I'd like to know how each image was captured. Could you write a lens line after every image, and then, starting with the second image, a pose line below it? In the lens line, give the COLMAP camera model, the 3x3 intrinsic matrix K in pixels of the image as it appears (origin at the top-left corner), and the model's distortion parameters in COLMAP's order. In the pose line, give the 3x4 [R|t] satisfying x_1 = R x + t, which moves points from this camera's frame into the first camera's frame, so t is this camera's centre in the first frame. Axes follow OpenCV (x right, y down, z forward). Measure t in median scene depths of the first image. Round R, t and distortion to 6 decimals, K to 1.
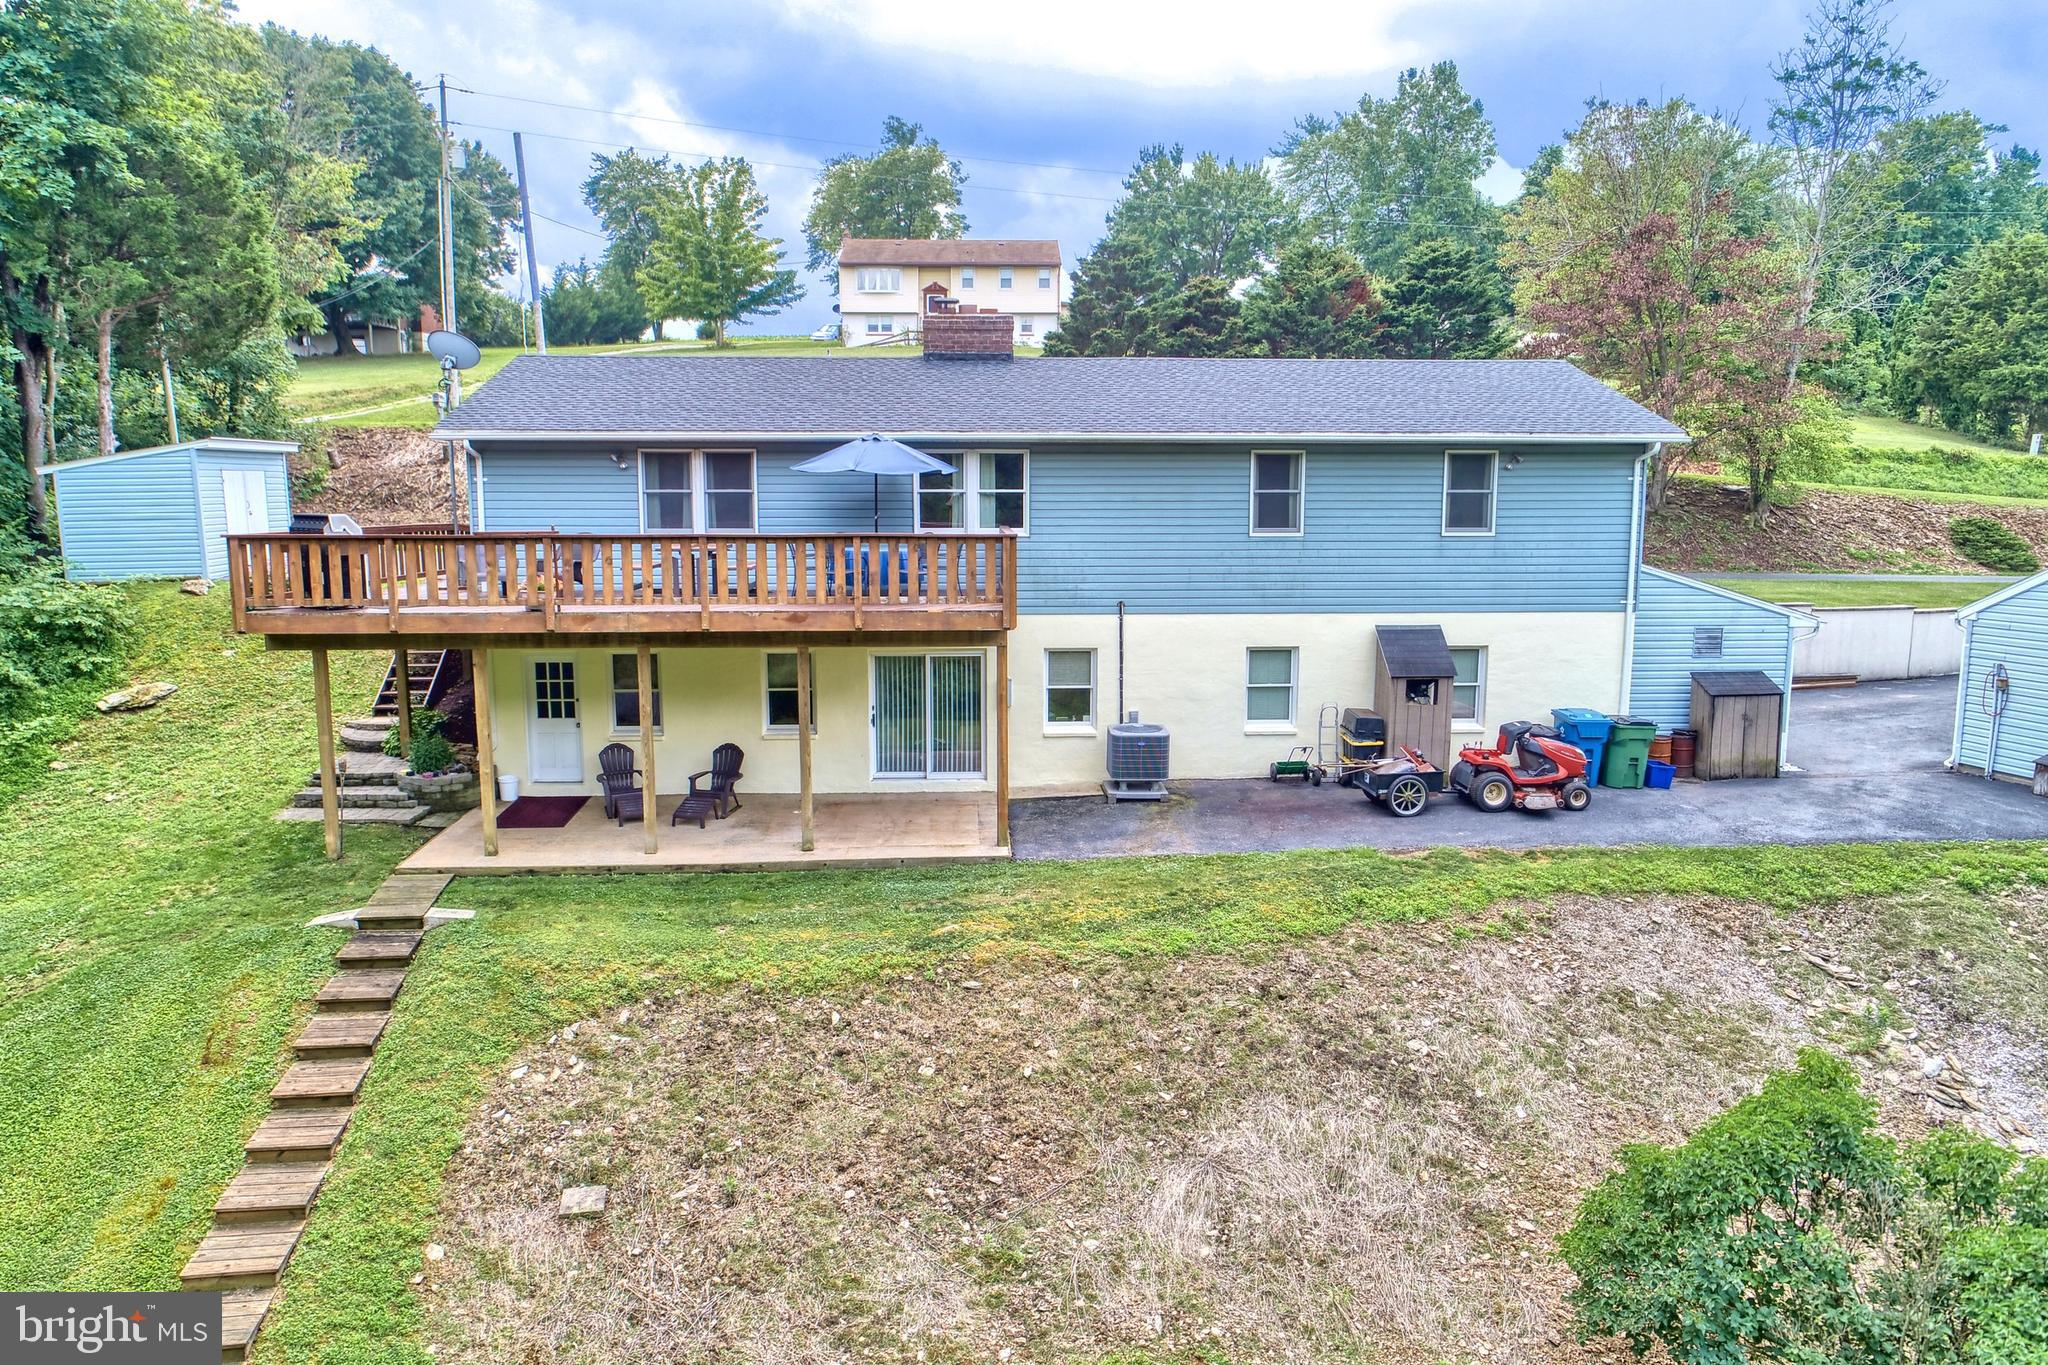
lens RADIAL K [[1372.9, 0, 1024.0], [0, 1372.9, 682.5], [0, 0, 1]] dist [0.000085, 0.000647]
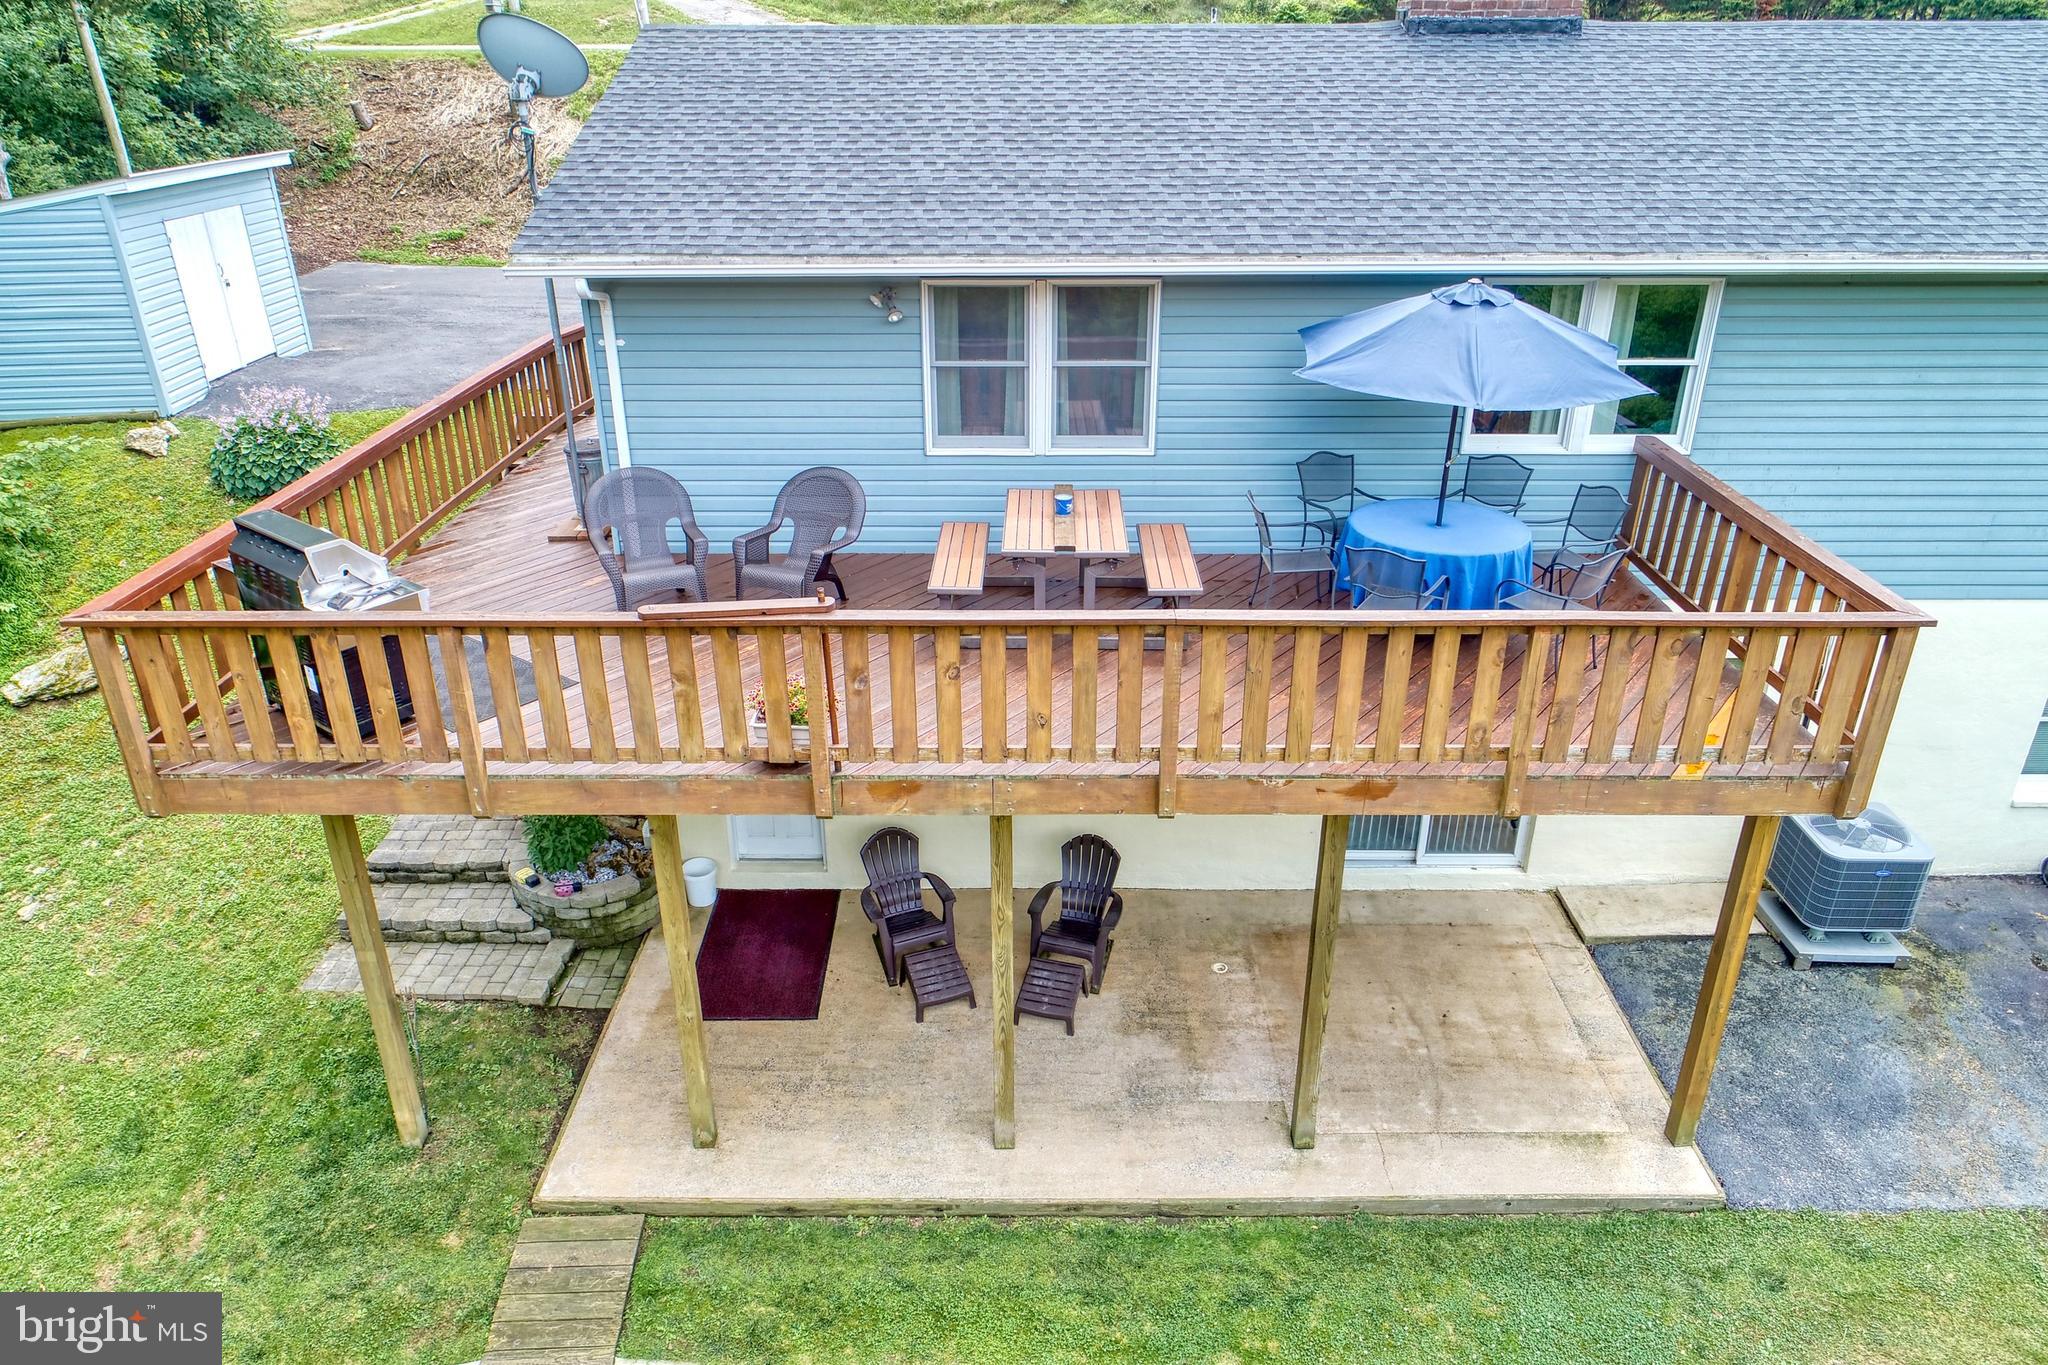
lens RADIAL K [[1369.2, 0, 1024.0], [0, 1369.2, 682.5], [0, 0, 1]] dist [-0.003225, 0.003446]
pose [[0.998026, 0.024811, -0.057696, -0.211678], [-0.006823, 0.956056, 0.293105, -0.174525], [0.062433, -0.292133, 0.954338, 0.491864]]
